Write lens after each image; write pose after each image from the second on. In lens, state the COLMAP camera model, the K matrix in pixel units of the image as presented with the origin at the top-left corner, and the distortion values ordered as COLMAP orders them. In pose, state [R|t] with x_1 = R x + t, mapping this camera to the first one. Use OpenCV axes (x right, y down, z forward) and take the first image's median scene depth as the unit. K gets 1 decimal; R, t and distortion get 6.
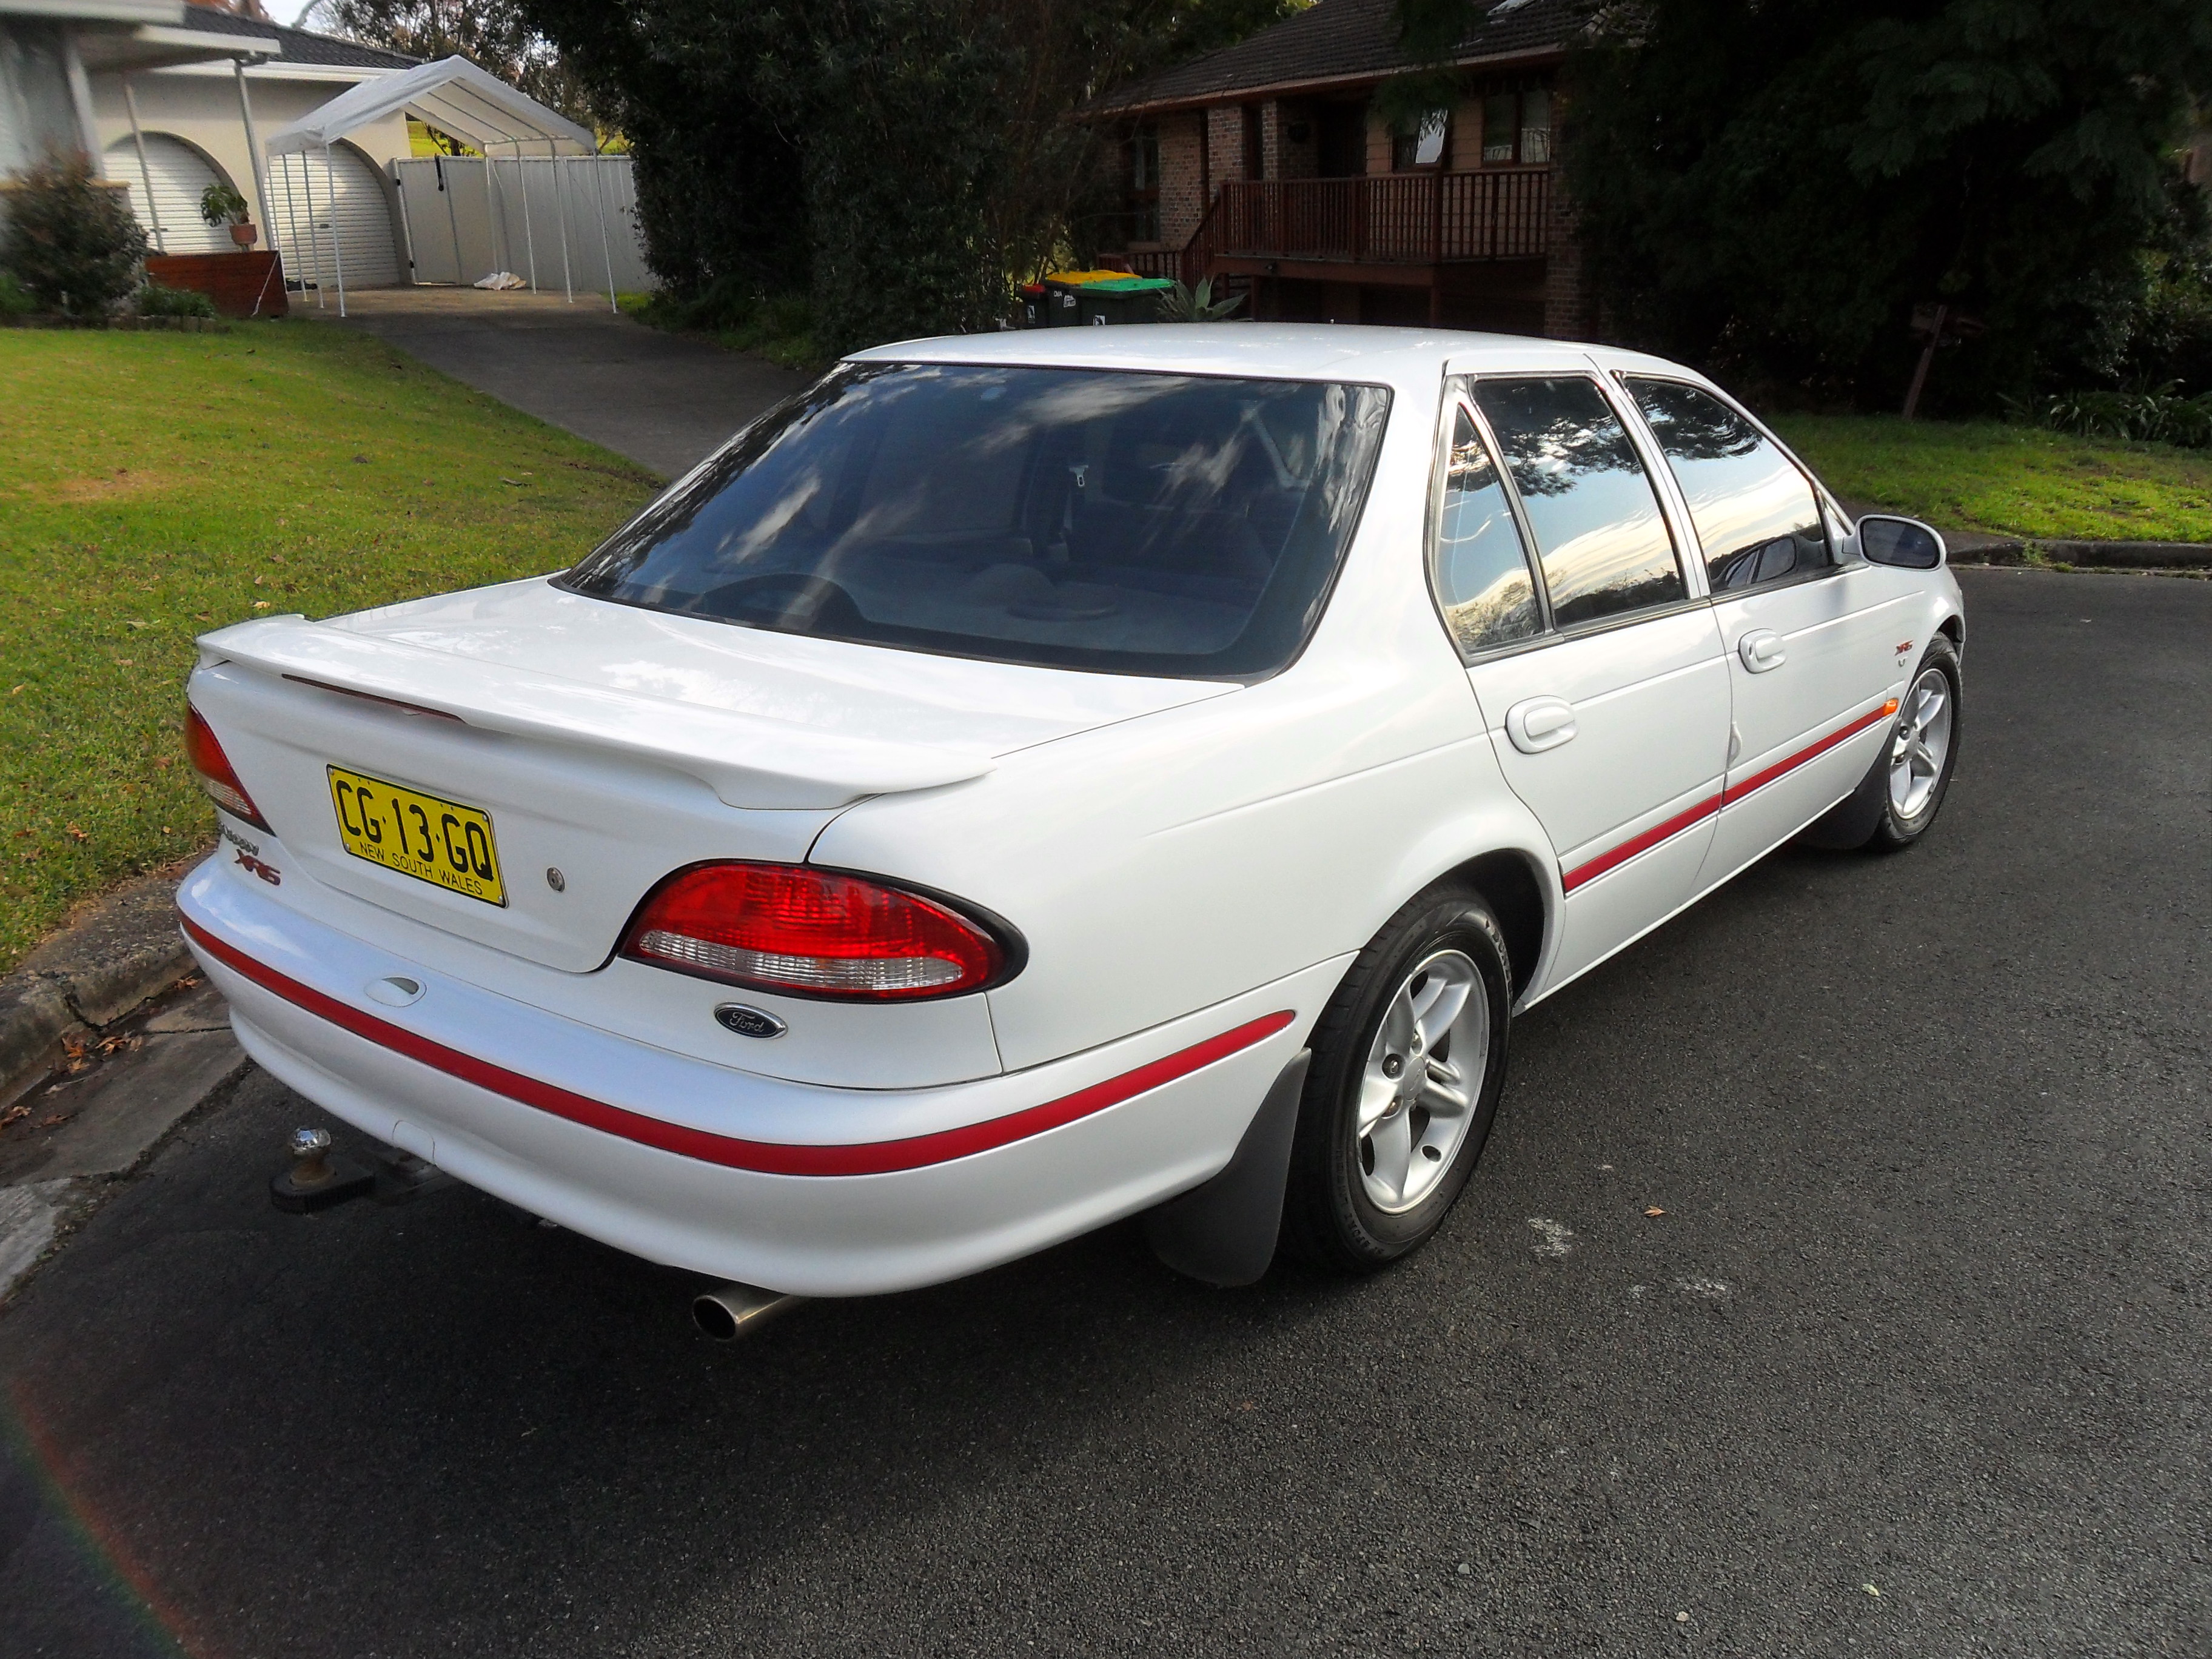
lens RADIAL K [[1813.6, 0, 1106.0], [0, 1813.6, 829.5], [0, 0, 1]] dist [-0.030166, 0.005608]
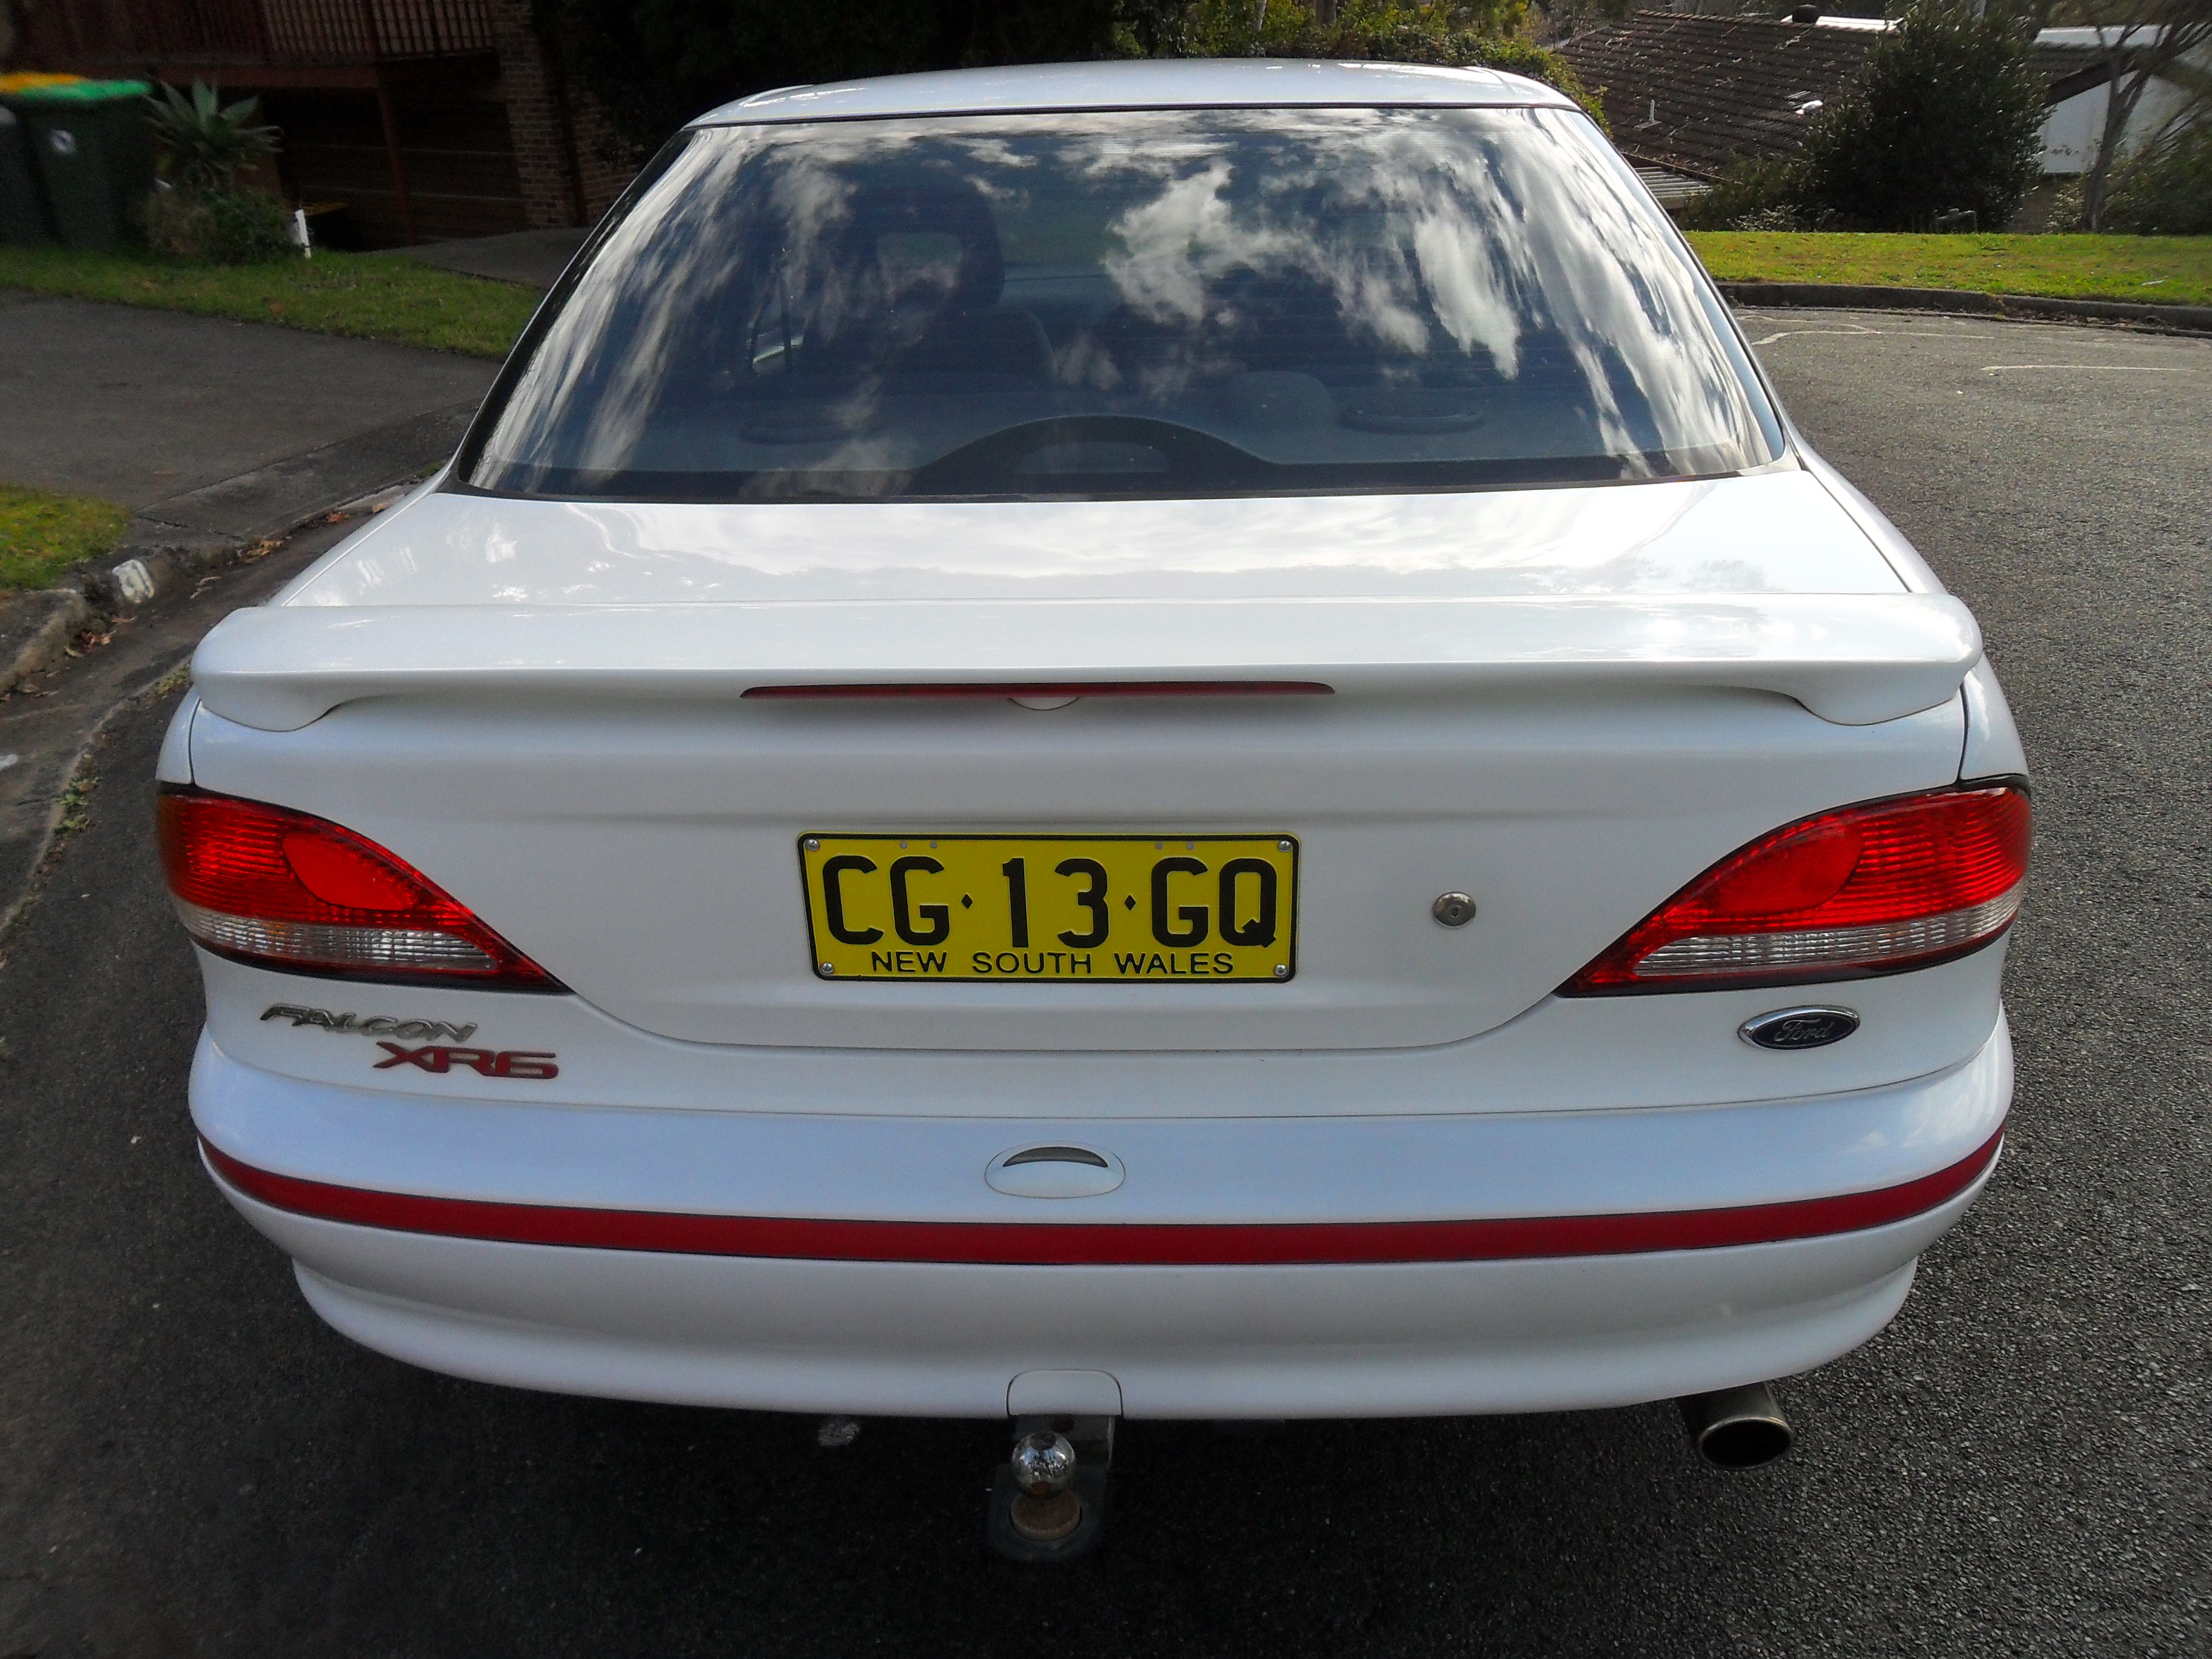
lens RADIAL K [[1813.6, 0, 1106.0], [0, 1813.6, 829.5], [0, 0, 1]] dist [-0.030166, 0.005608]
pose [[0.822661, -0.240030, 0.515377, -0.639828], [0.189355, 0.970429, 0.149709, -0.103201], [-0.536072, -0.025571, 0.843785, 0.476620]]
